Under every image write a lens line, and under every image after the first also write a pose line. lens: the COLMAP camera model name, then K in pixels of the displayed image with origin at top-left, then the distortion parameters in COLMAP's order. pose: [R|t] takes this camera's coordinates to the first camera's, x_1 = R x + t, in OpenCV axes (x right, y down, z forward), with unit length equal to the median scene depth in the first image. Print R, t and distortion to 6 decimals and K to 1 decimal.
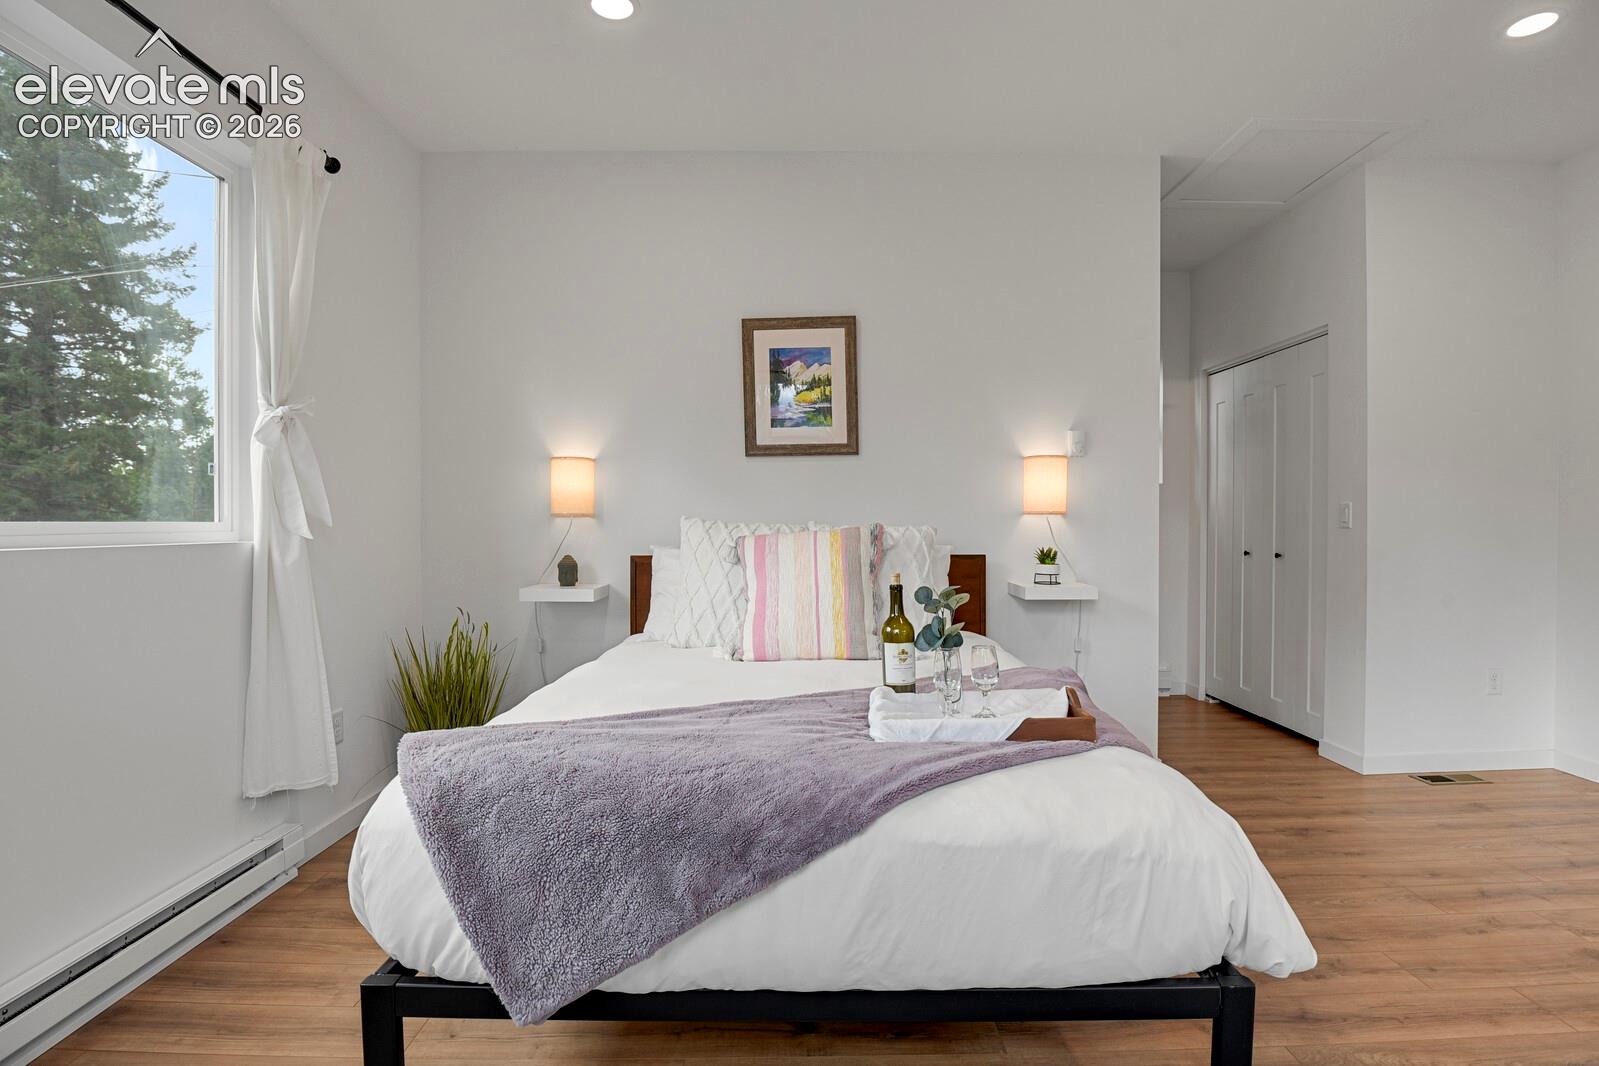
lens RADIAL K [[777.1, 0, 799.5], [0, 777.1, 533.0], [0, 0, 1]] dist [-0.019327, -0.000387]
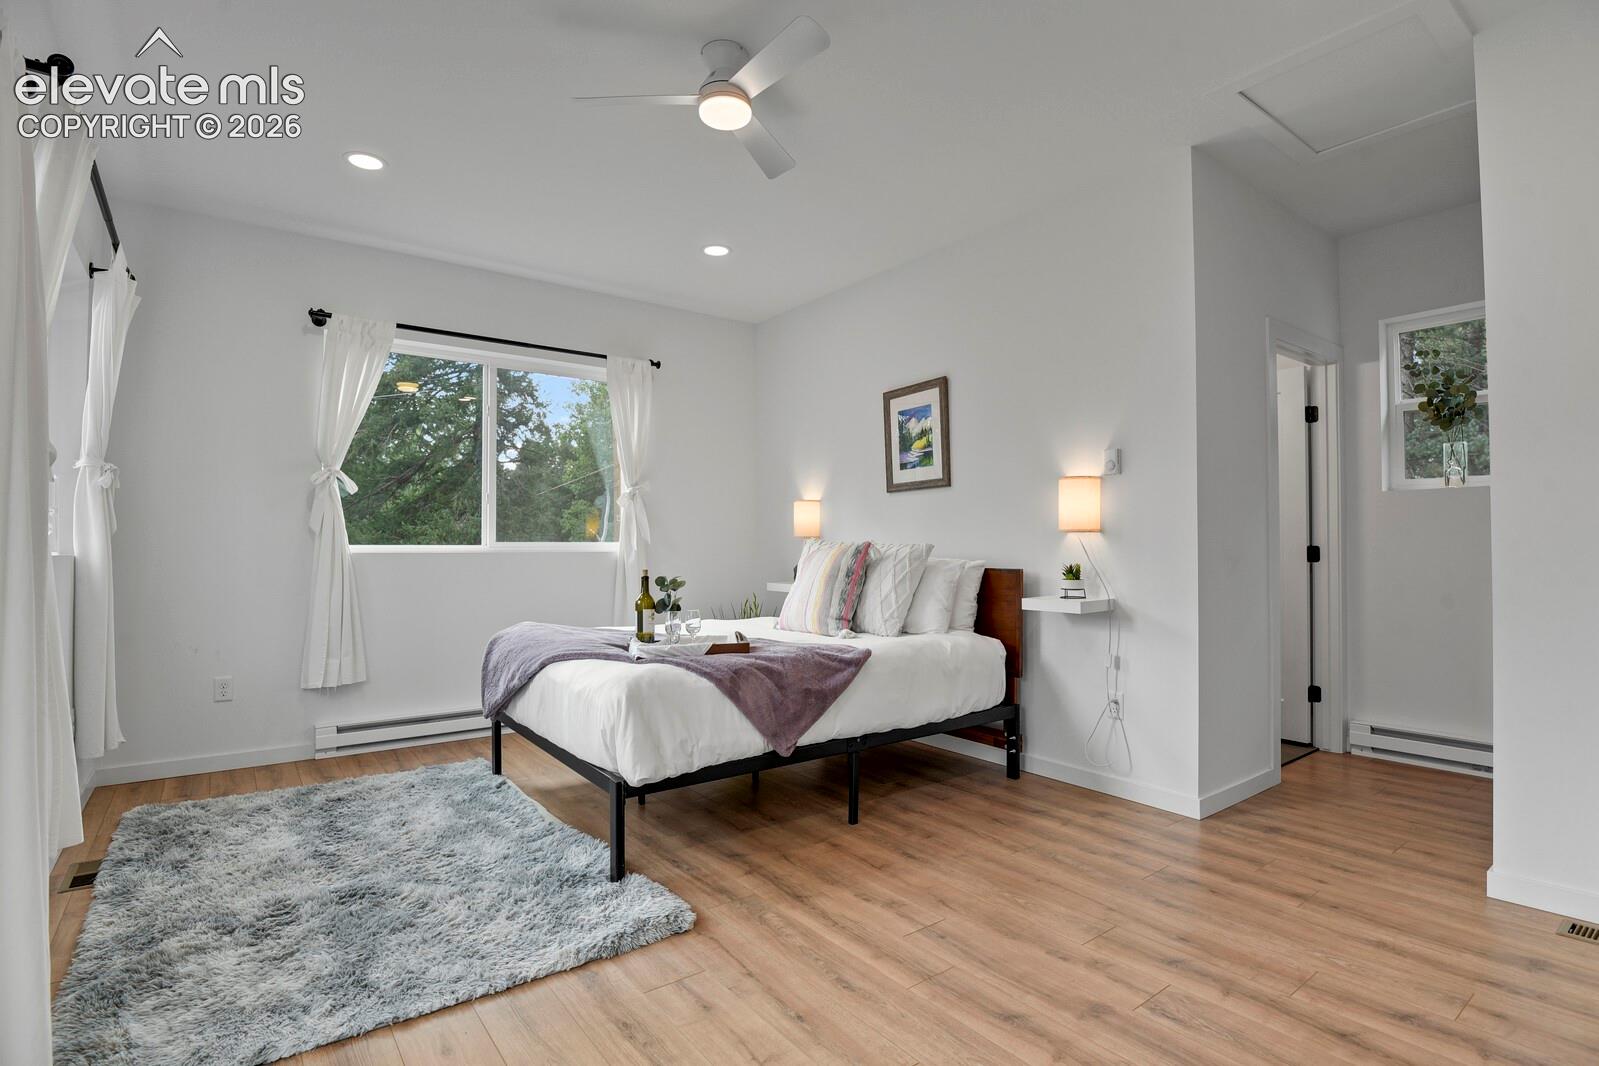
lens RADIAL K [[776.7, 0, 816.0], [0, 776.7, 532.5], [0, 0, 1]] dist [-0.020887, -0.007993]
pose [[0.594889, -0.010477, -0.803739, 0.951511], [-0.003902, 0.999866, -0.015922, -0.006605], [0.803798, 0.012608, 0.594768, 0.089641]]
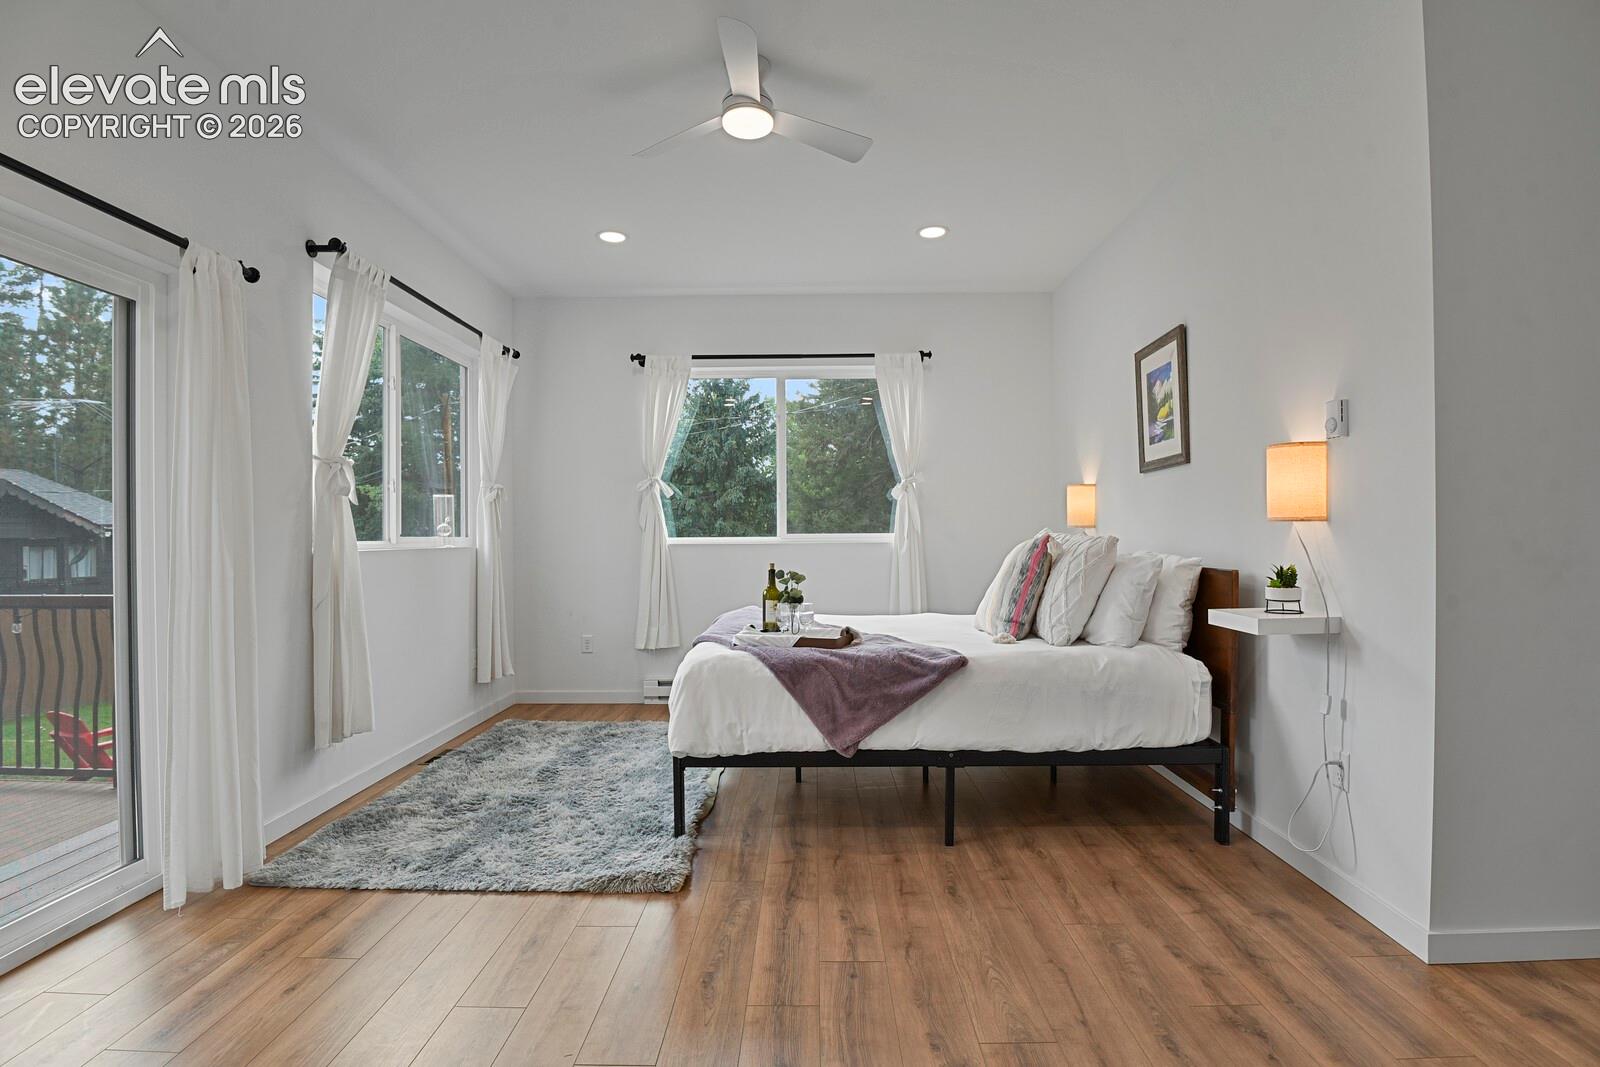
lens RADIAL K [[784.1, 0, 813.0], [0, 784.1, 533.4], [0, 0, 1]] dist [-0.024179, -0.004690]
pose [[-0.025239, 0.005761, -0.999665, 1.083223], [0.004448, 0.999974, 0.005651, -0.019321], [0.999672, -0.004304, -0.025264, 0.550549]]
